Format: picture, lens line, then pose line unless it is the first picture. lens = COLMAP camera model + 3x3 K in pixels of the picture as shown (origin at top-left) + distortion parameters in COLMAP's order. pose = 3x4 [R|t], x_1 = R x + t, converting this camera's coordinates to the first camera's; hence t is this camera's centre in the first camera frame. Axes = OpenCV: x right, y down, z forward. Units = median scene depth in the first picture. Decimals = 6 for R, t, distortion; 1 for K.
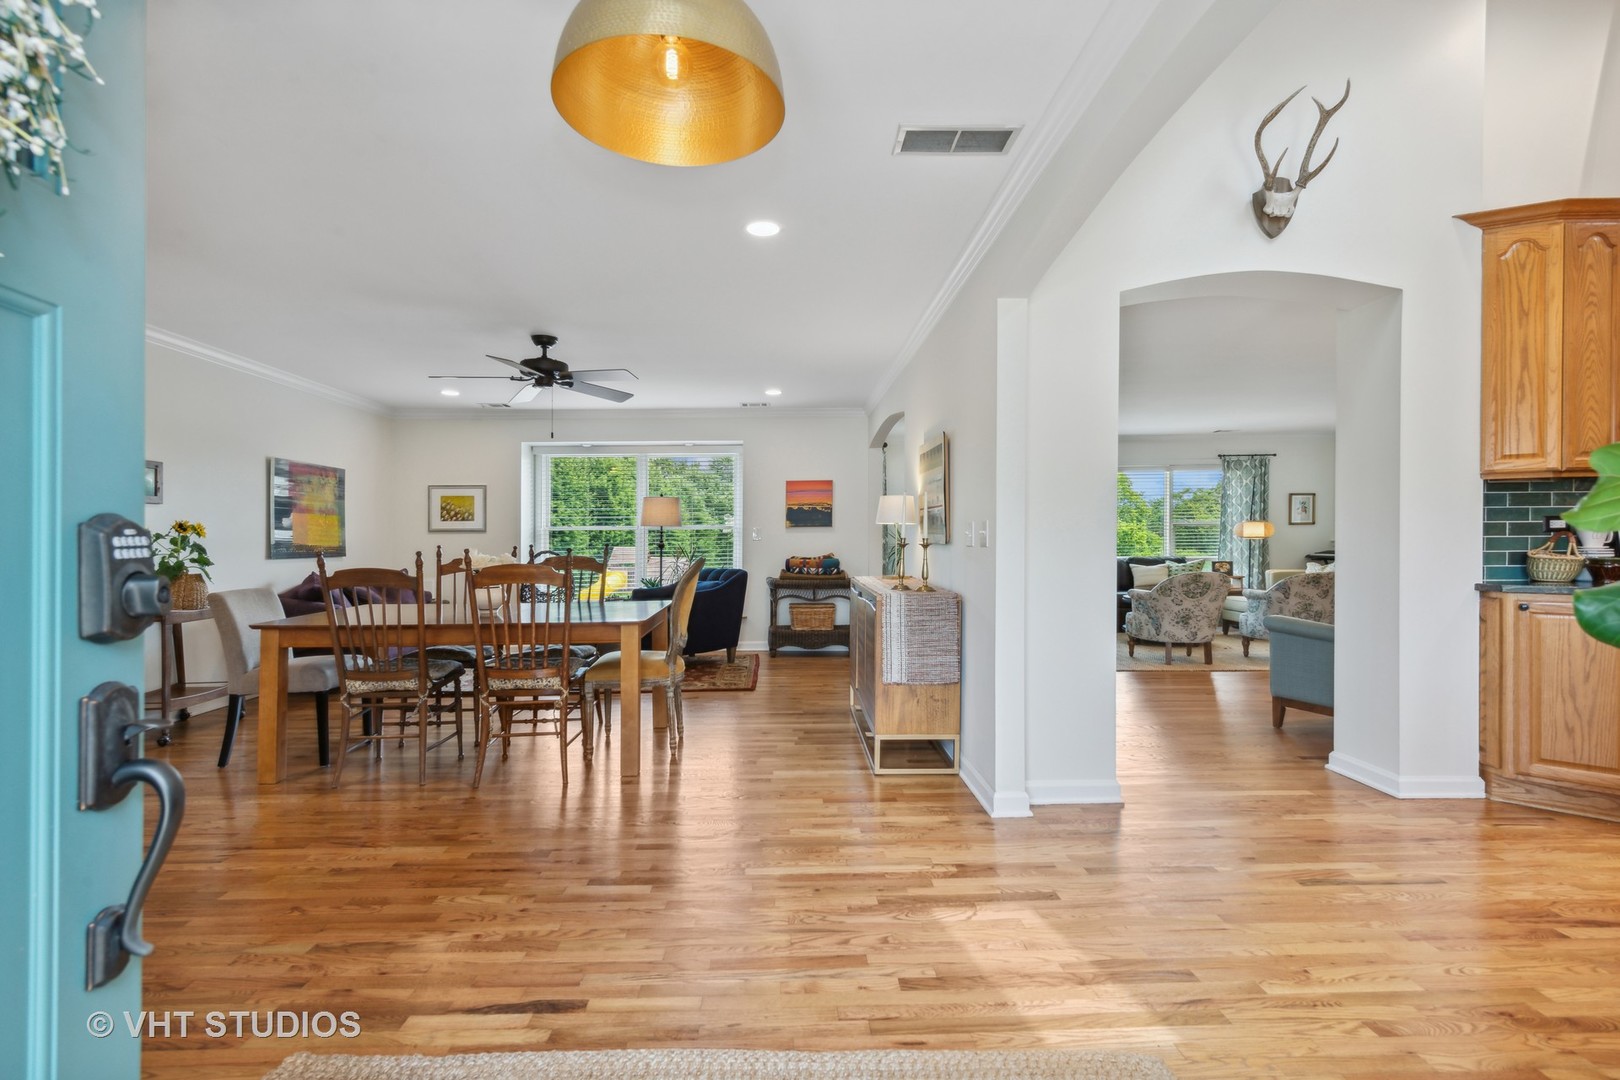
lens RADIAL K [[766.5, 0, 811.7], [0, 766.5, 546.4], [0, 0, 1]] dist [0.032328, -0.025367]
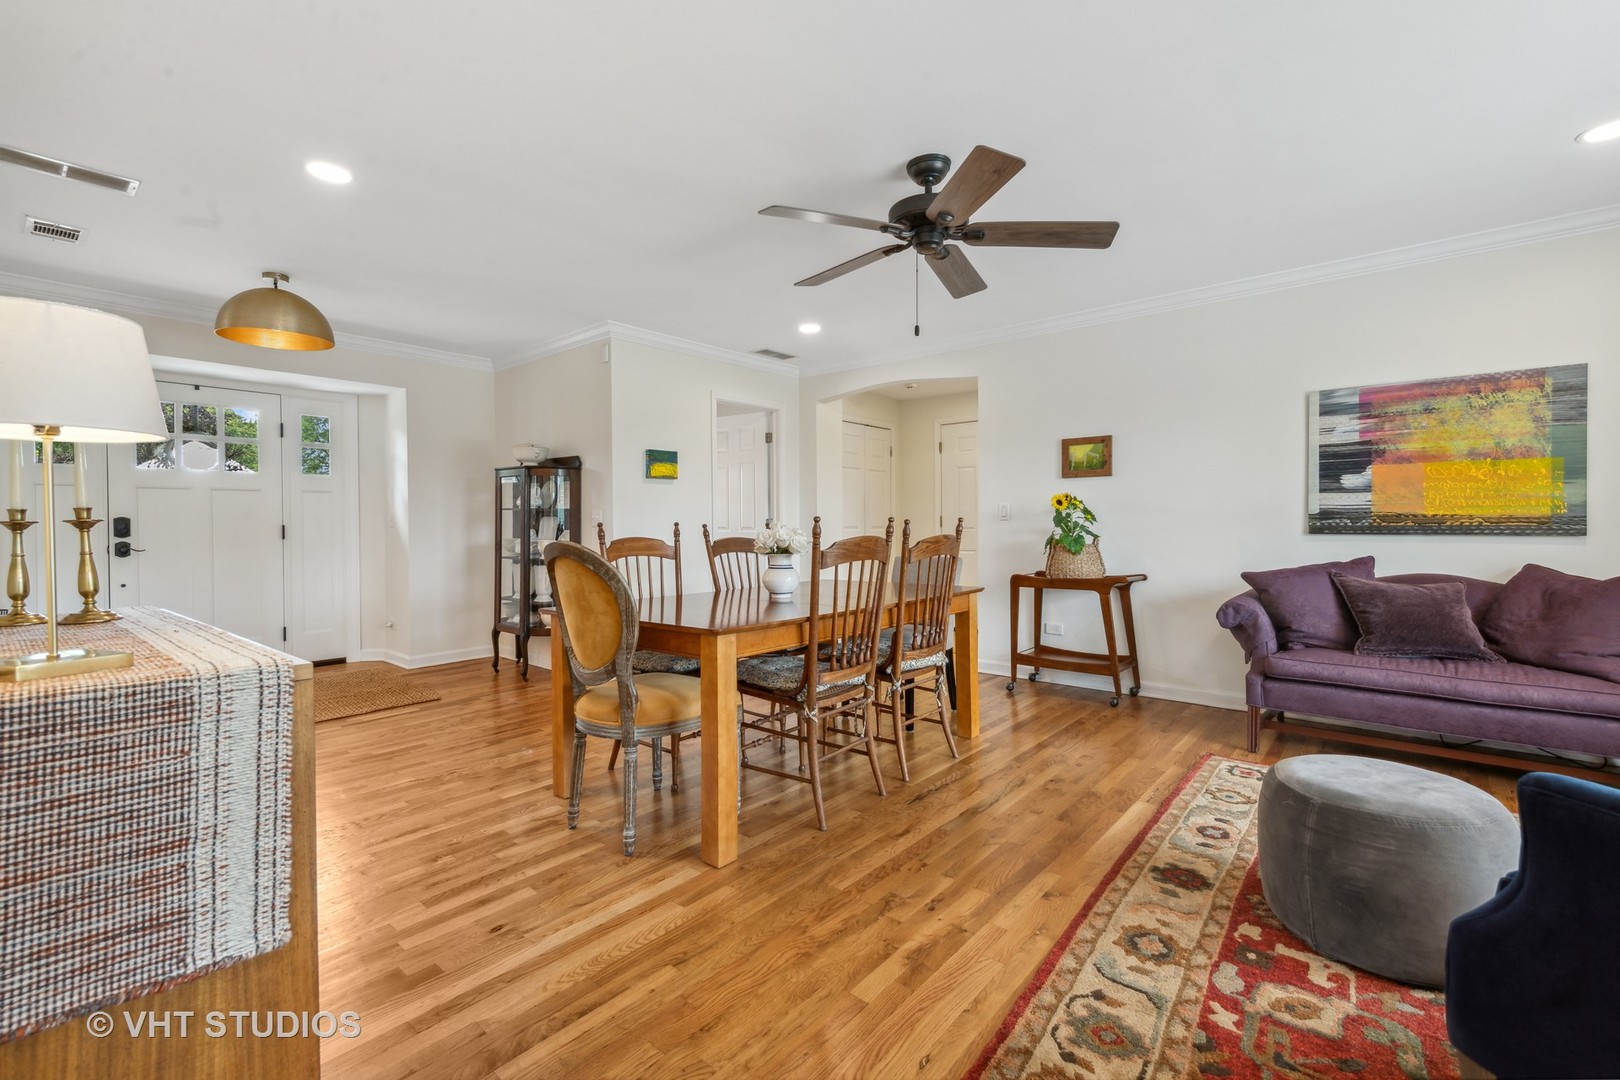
lens RADIAL K [[730.6, 0, 800.9], [0, 730.6, 535.1], [0, 0, 1]] dist [0.004062, 0.000577]
pose [[-0.655014, 0.006160, -0.755592, 0.120130], [-0.009560, 0.999819, 0.016438, 0.010552], [0.755557, 0.017991, -0.654836, 1.066933]]
